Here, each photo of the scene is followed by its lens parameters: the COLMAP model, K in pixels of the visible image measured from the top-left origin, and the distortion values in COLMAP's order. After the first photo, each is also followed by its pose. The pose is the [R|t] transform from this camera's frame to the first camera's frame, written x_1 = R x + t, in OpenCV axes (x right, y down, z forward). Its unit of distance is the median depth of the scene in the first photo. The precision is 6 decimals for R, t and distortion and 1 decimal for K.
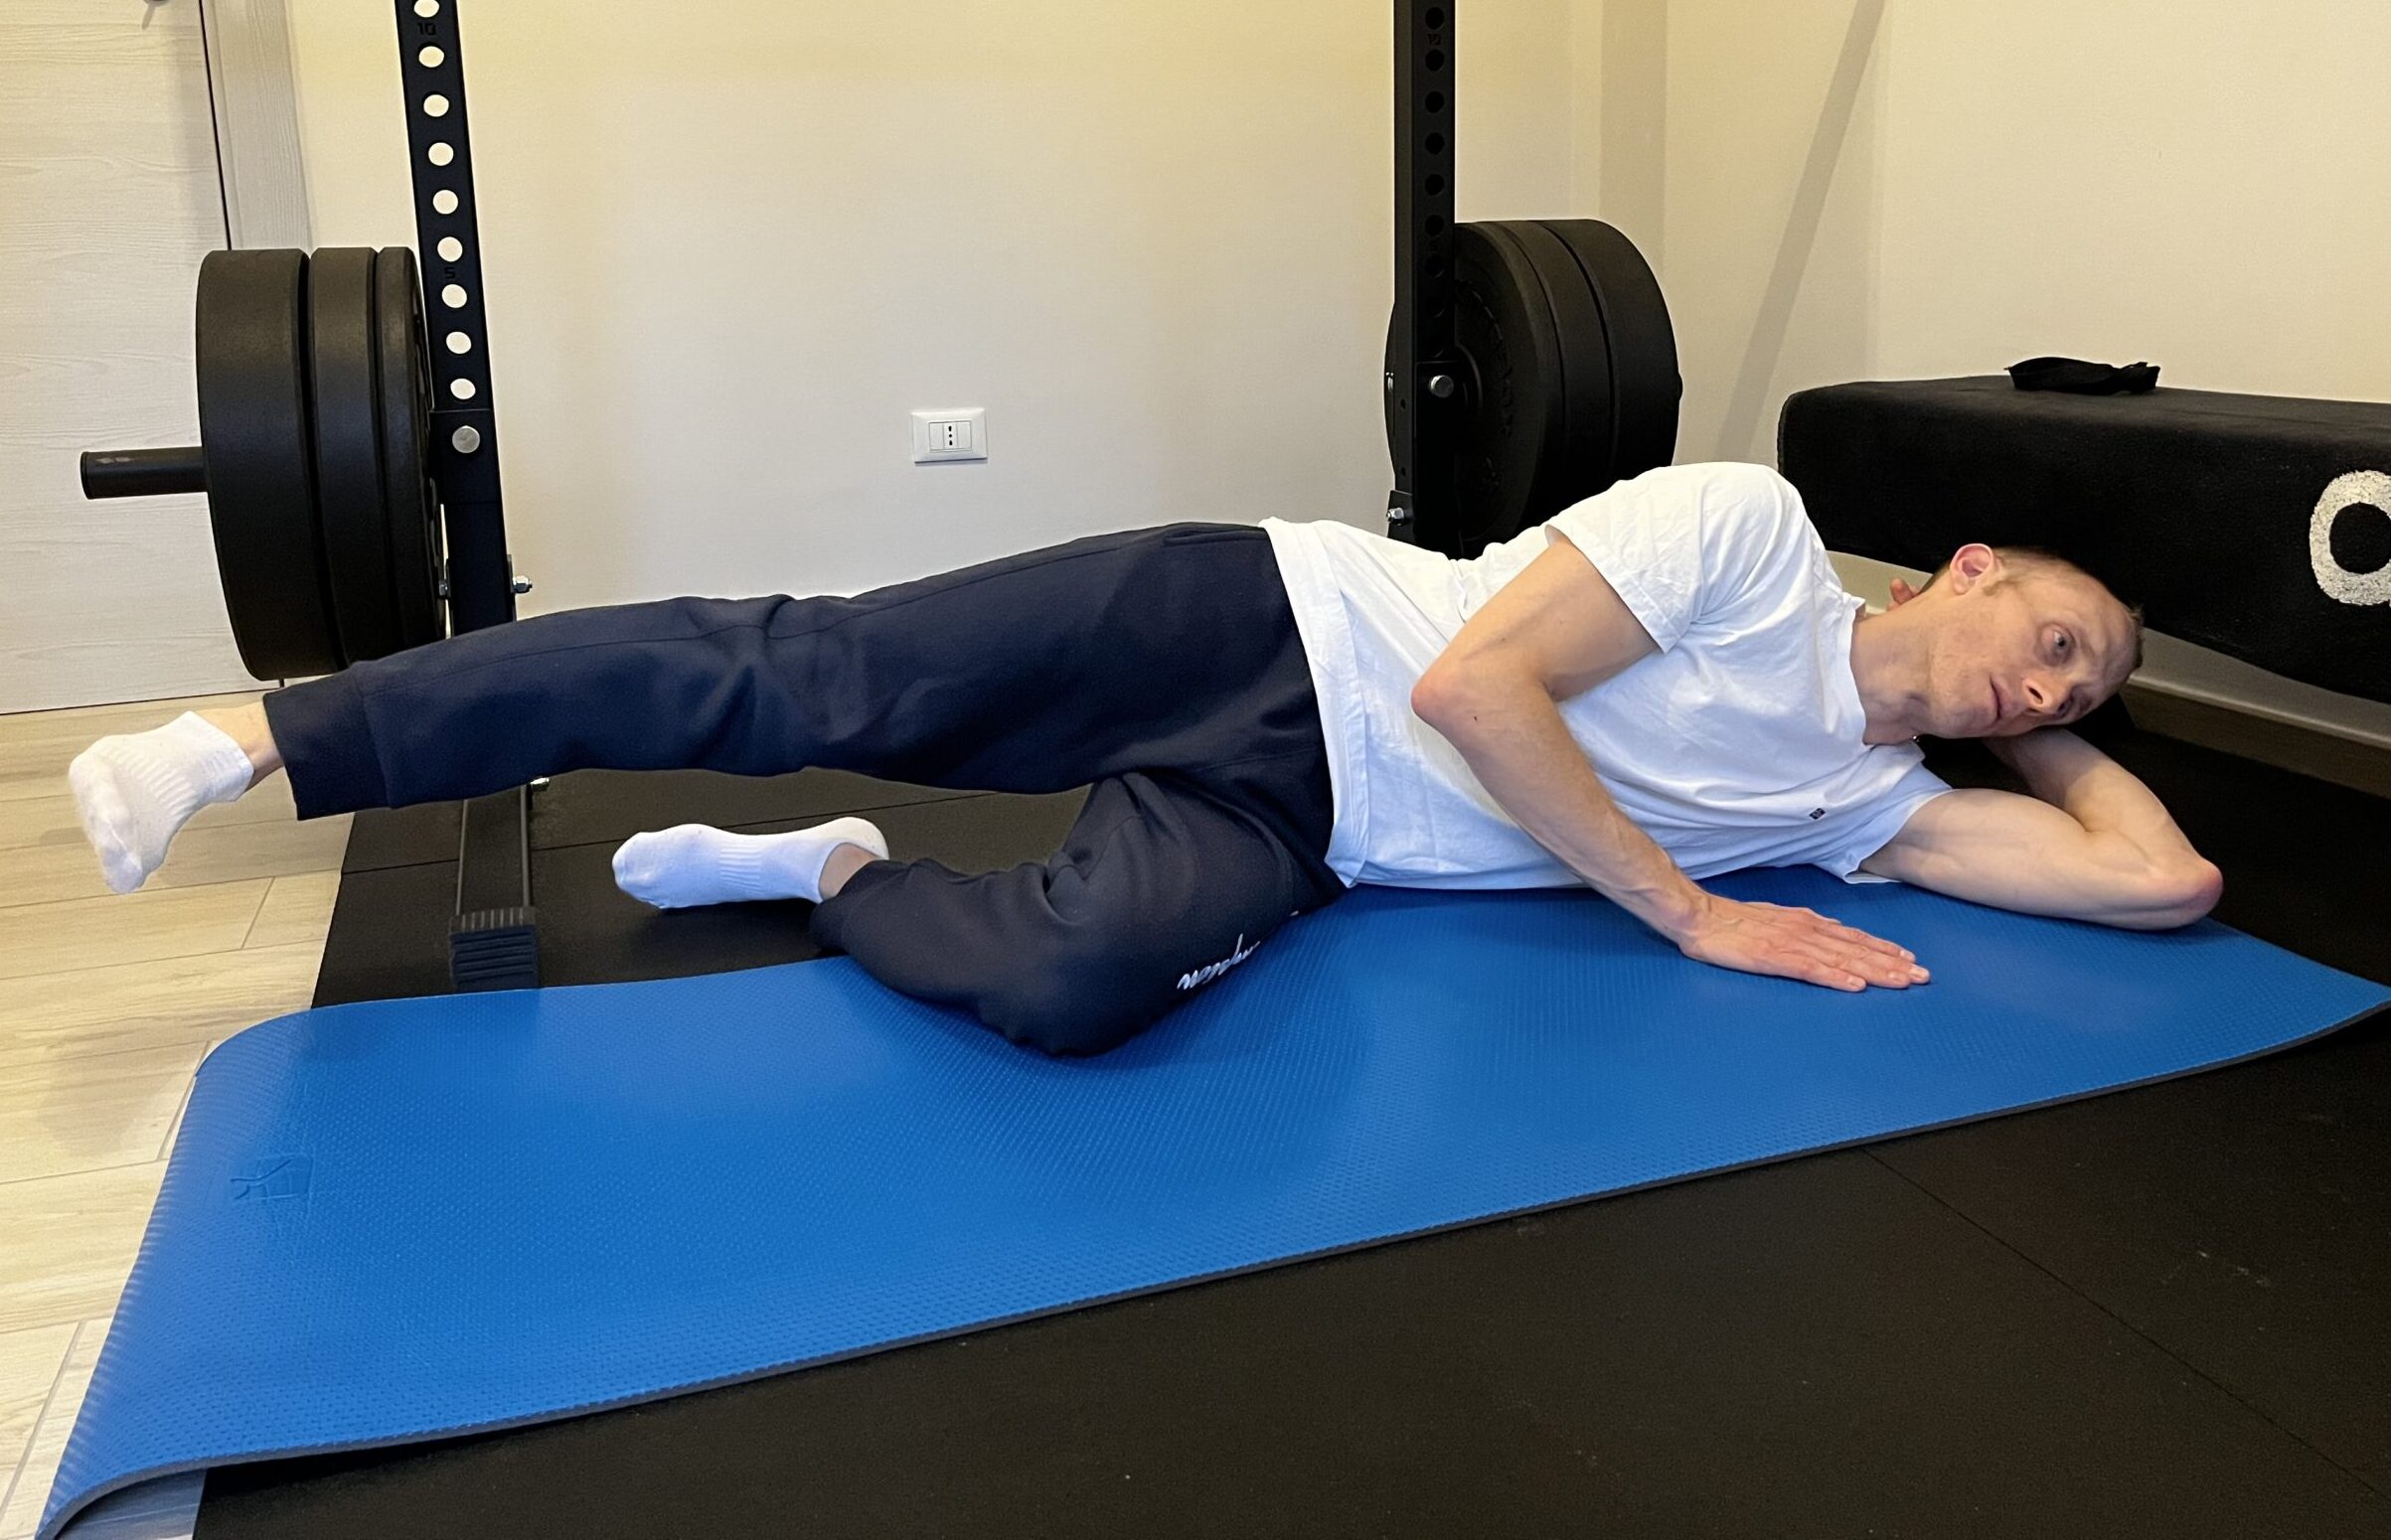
lens RADIAL K [[1909.5, 0, 1178.5], [0, 1909.5, 600.3], [0, 0, 1]] dist [0.021596, -0.036313]
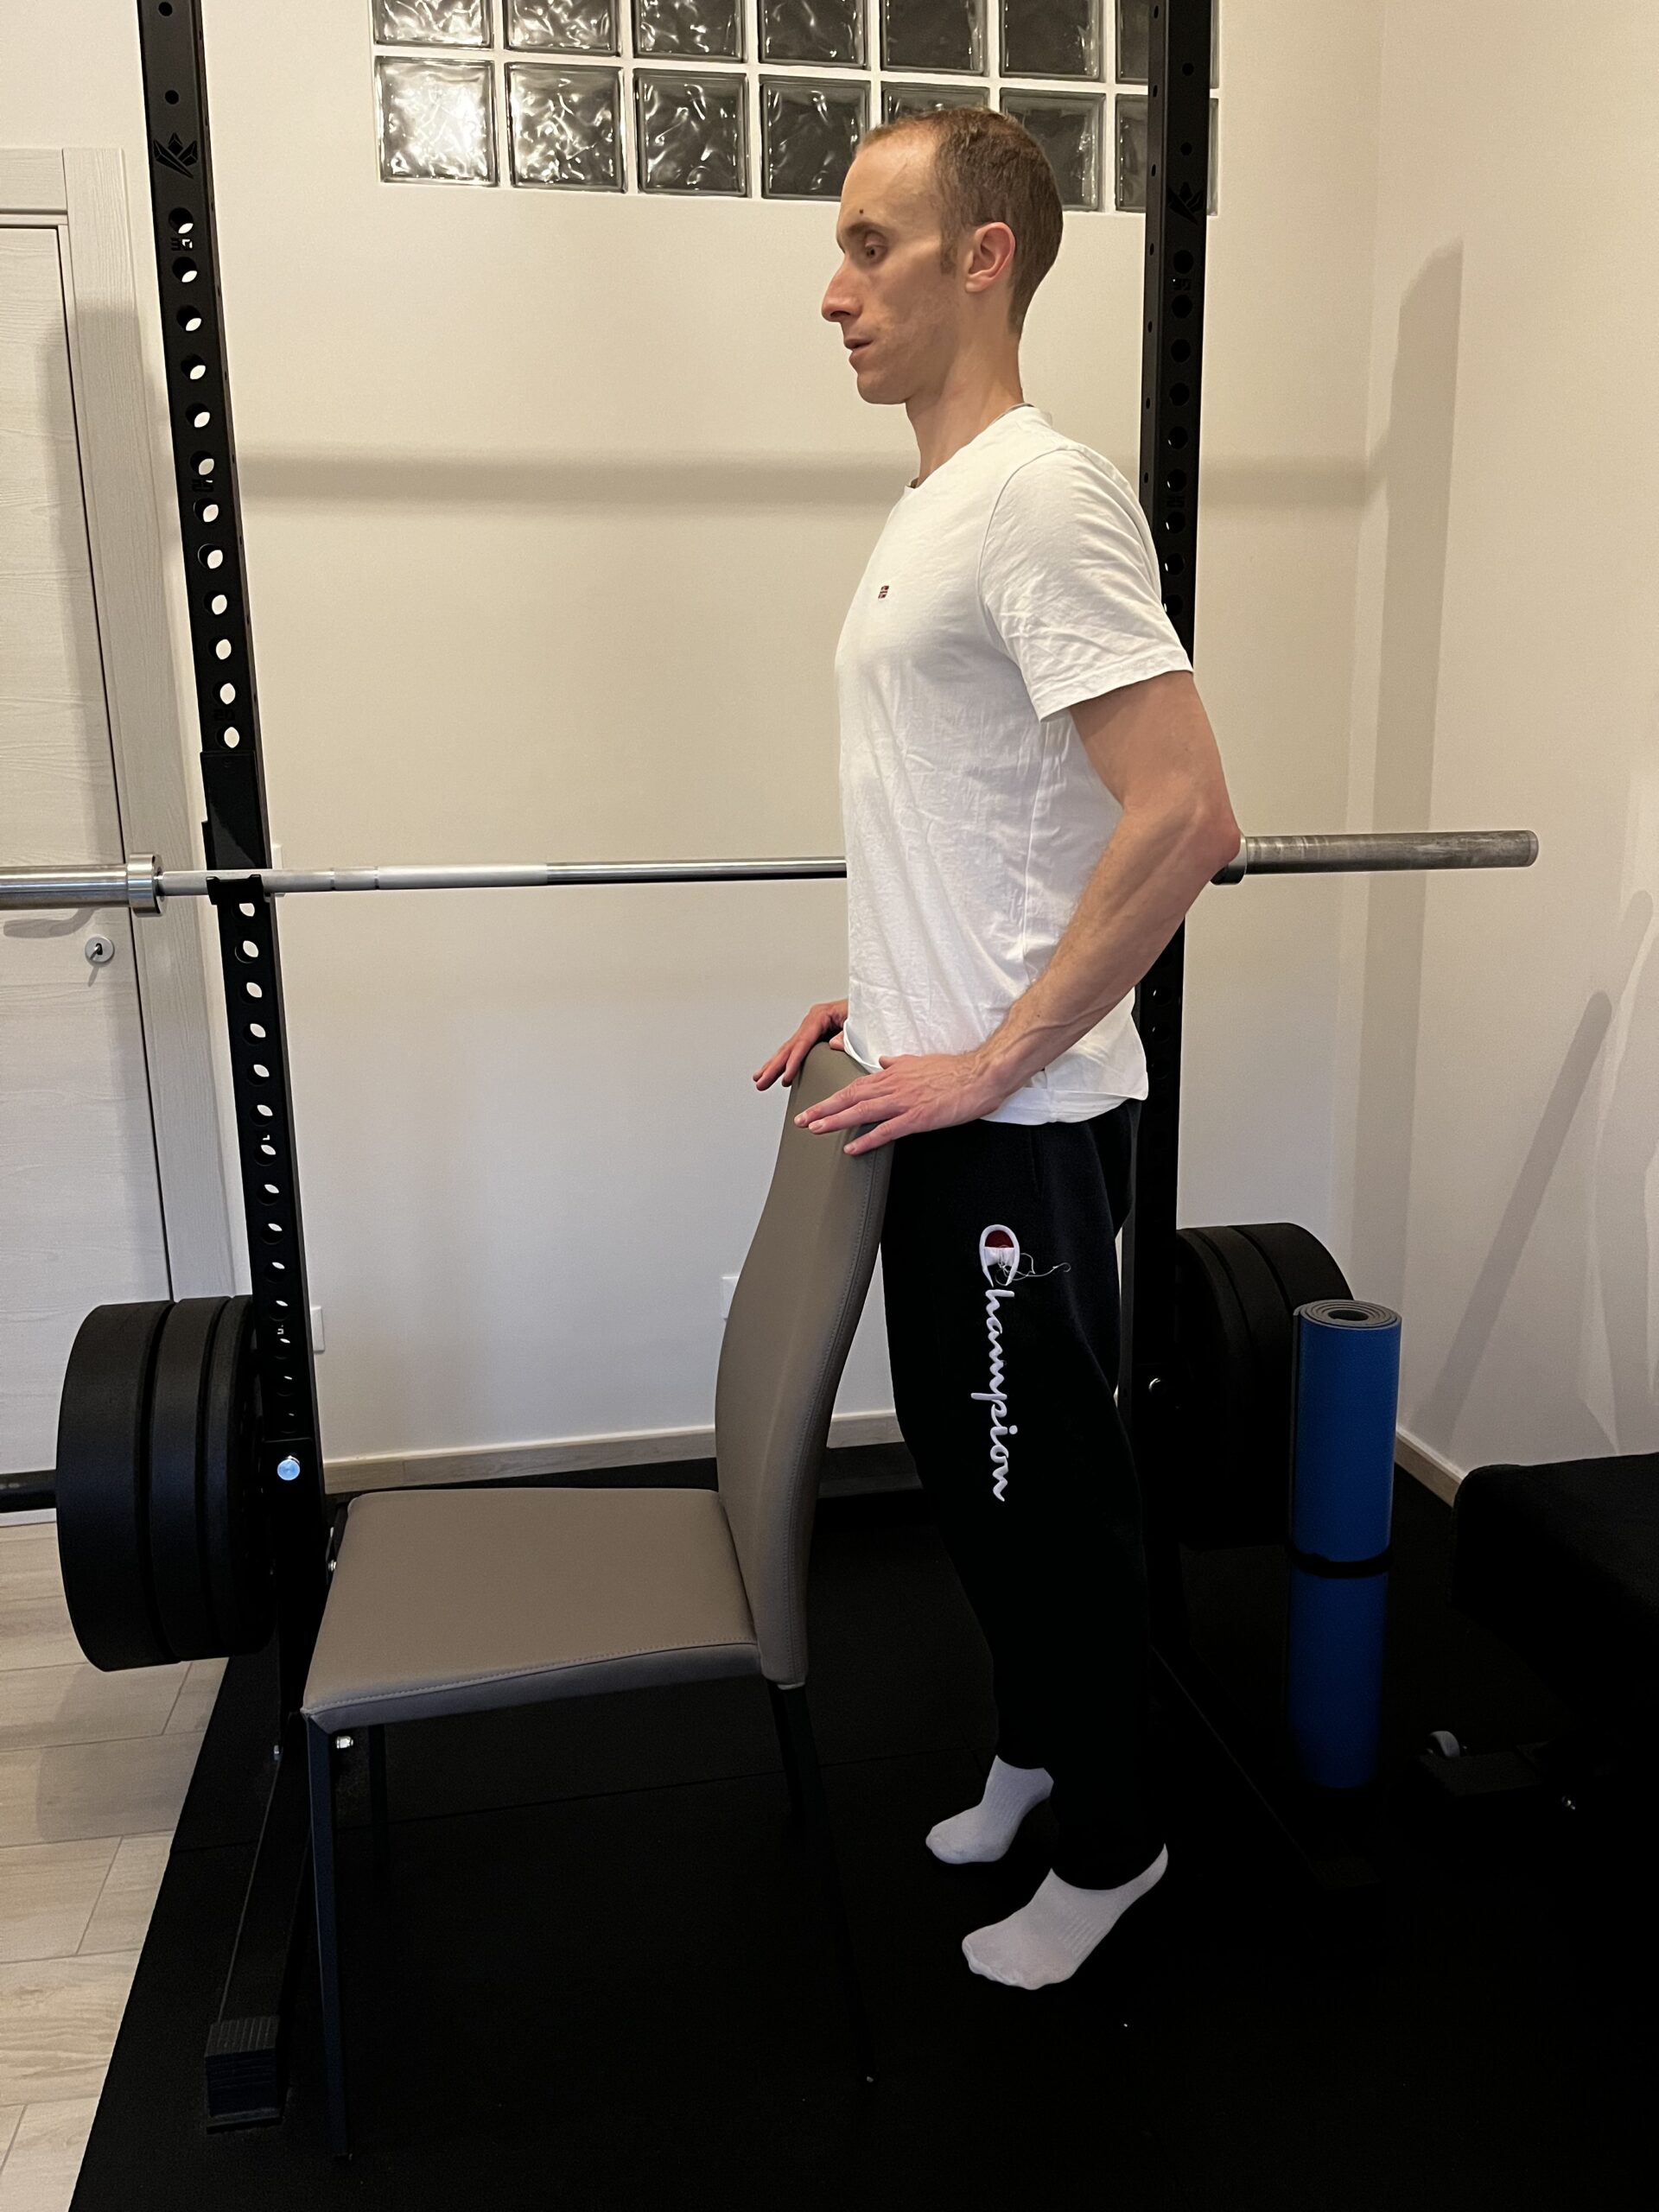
lens RADIAL K [[1654.2, 0, 834.5], [0, 1654.2, 1117.3], [0, 0, 1]] dist [0.028205, -0.052295]
pose [[0.989126, 0.040949, -0.141256, 0.092819], [-0.037082, 0.998865, 0.029900, -0.328536], [0.142320, -0.024337, 0.989521, 0.037700]]
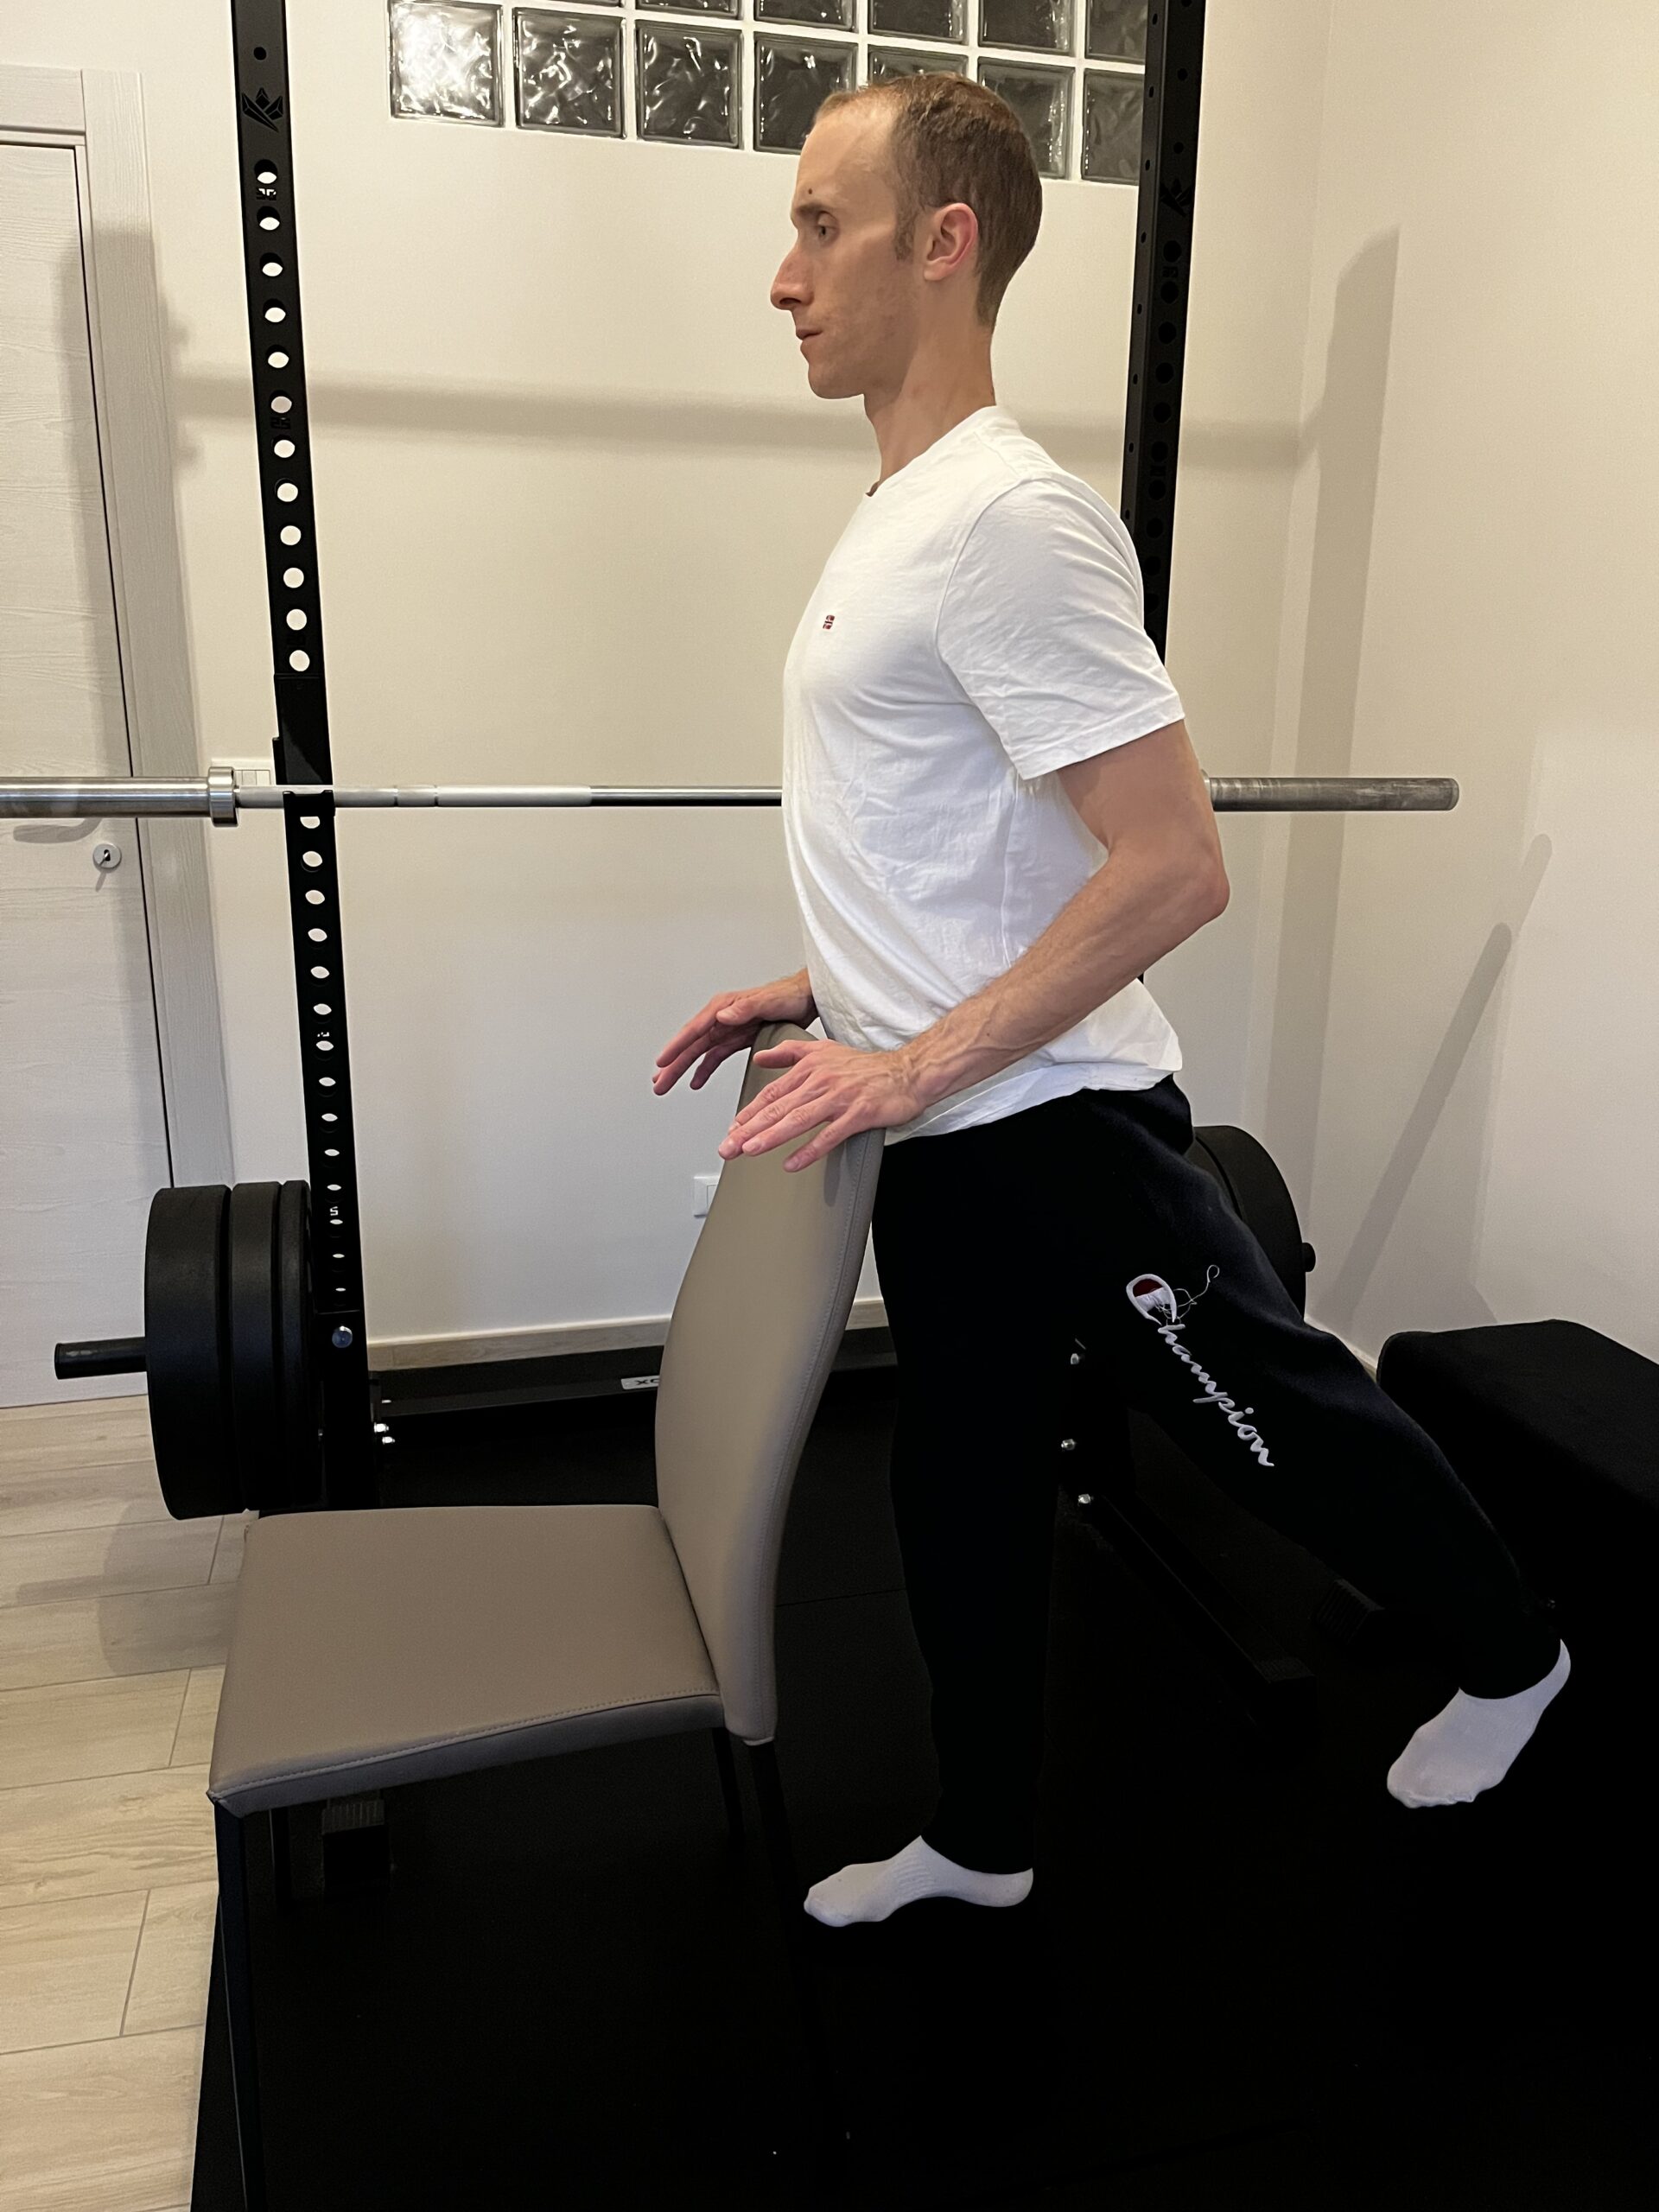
lens RADIAL K [[1654.2, 0, 829.3], [0, 1654.2, 1127.2], [0, 0, 1]] dist [0.028205, -0.052295]
pose [[0.996782, 0.056824, -0.056539, 0.010902], [-0.052338, 0.995588, 0.077875, -0.315523], [0.060715, -0.074665, 0.995359, -0.081671]]
